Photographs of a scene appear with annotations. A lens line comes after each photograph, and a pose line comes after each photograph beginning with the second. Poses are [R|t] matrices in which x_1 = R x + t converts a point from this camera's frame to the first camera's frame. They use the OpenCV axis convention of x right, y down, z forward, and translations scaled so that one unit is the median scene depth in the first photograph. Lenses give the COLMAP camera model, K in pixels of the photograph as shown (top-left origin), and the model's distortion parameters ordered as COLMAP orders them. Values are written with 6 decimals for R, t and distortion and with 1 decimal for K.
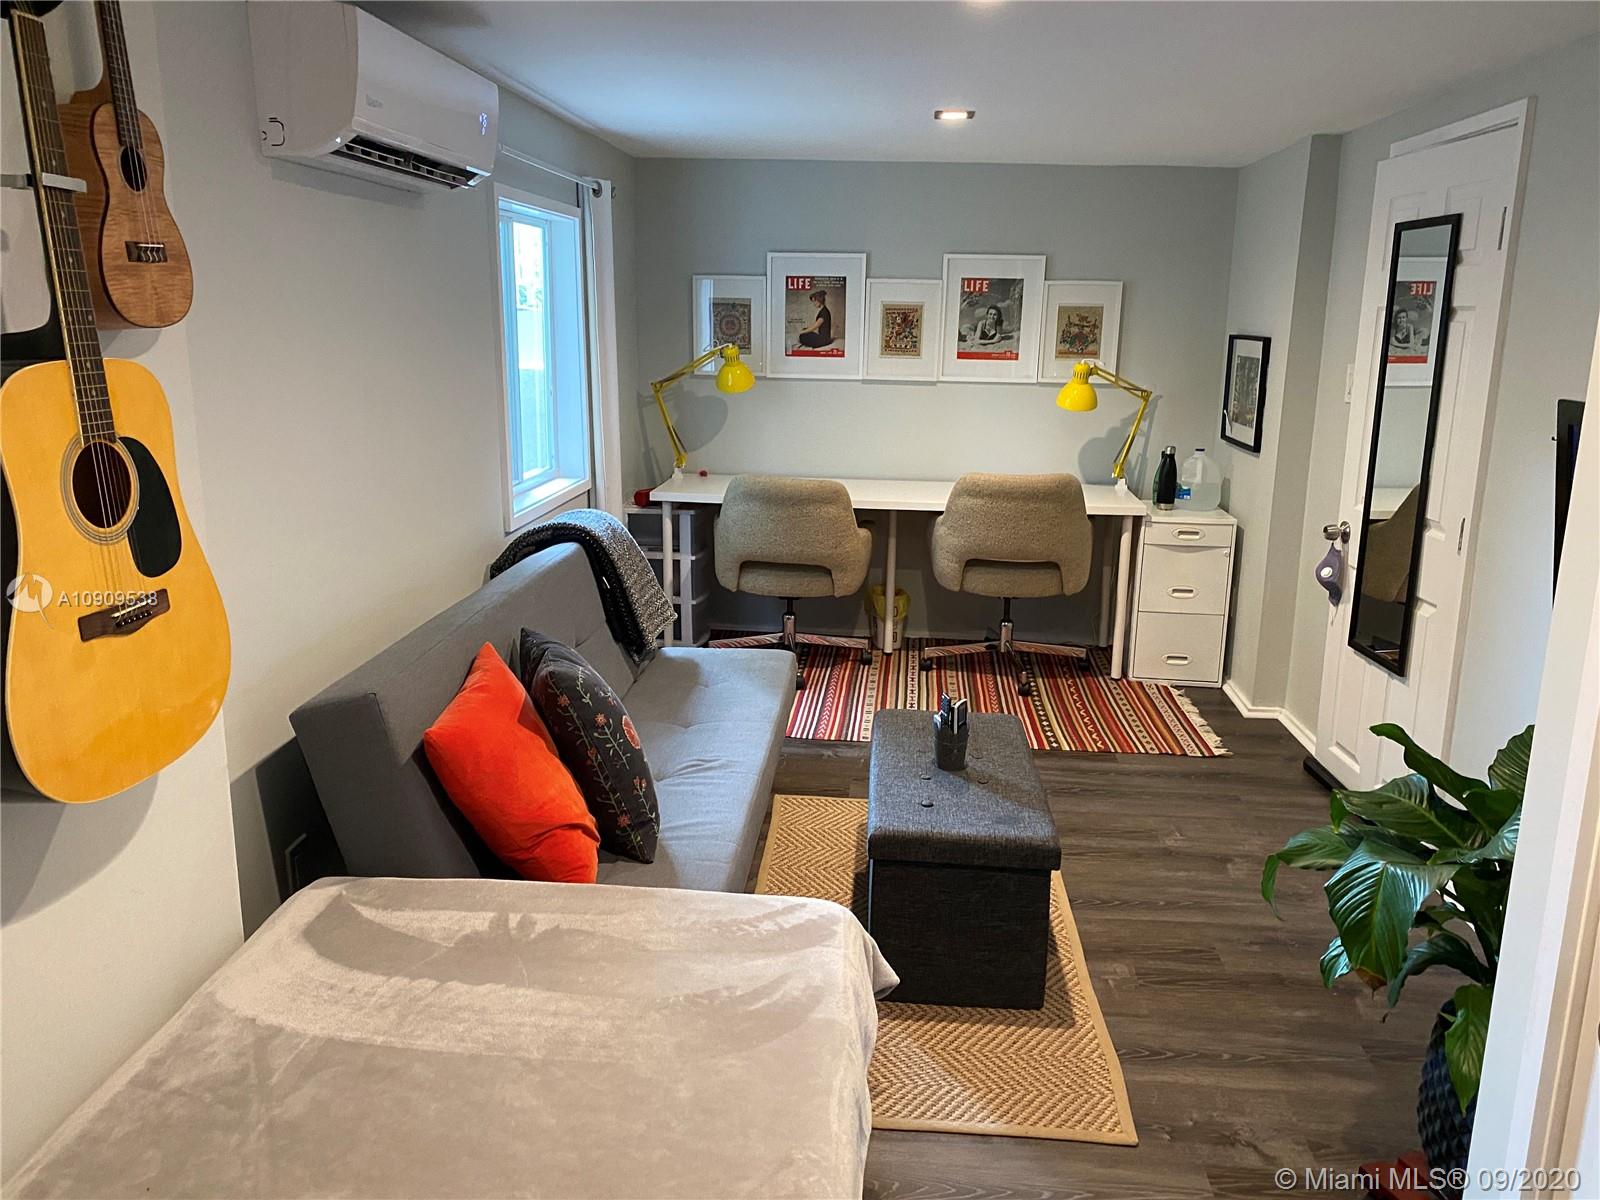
lens RADIAL K [[1215.9, 0, 789.1], [0, 1215.9, 599.2], [0, 0, 1]] dist [-0.007021, 0.008481]
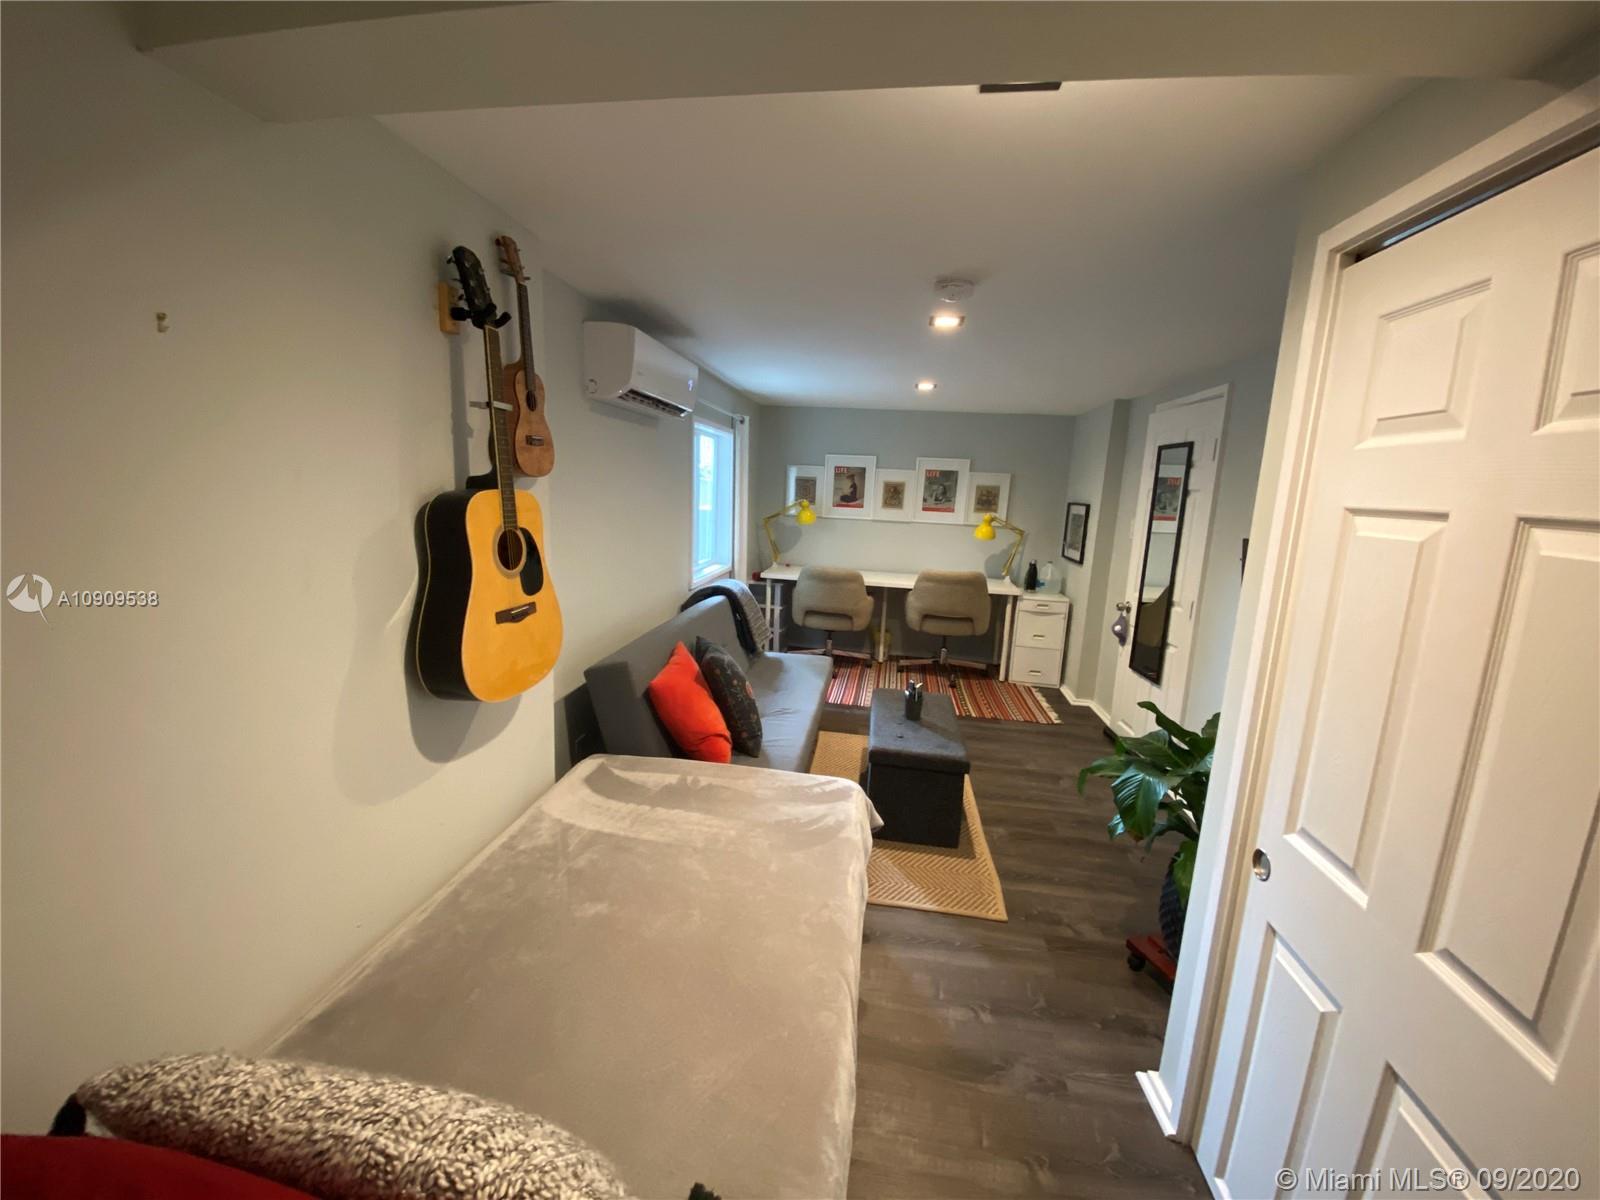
lens RADIAL K [[640.6, 0, 788.3], [0, 640.6, 604.9], [0, 0, 1]] dist [0.005288, -0.009894]
pose [[0.997300, 0.039903, -0.061646, -0.010035], [-0.042903, 0.997918, -0.048148, 0.018515], [0.059597, 0.050663, 0.996936, -0.035658]]
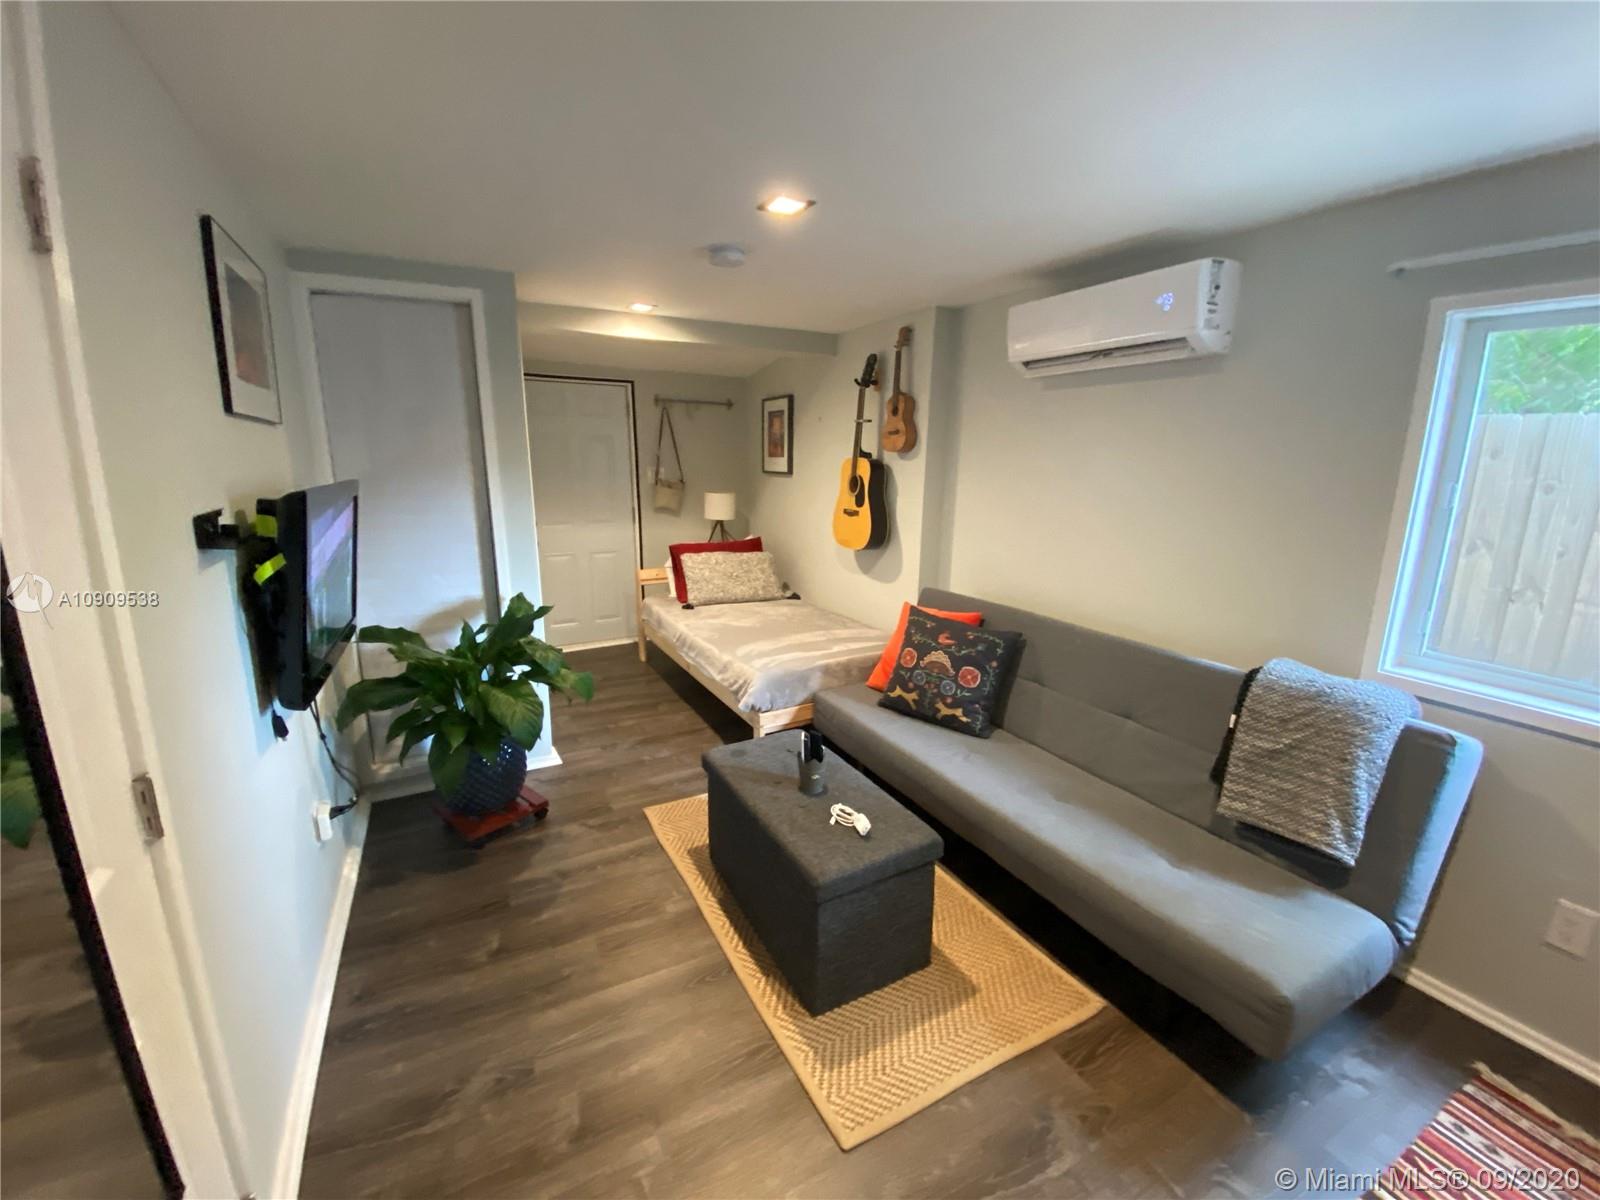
lens RADIAL K [[640.6, 0, 798.7], [0, 640.6, 604.8], [0, 0, 1]] dist [0.005288, -0.009894]
pose [[-0.836479, 0.096255, -0.539479, 0.572272], [-0.136456, 0.916858, 0.375168, -0.324765], [0.530737, 0.387435, -0.753798, 1.677263]]
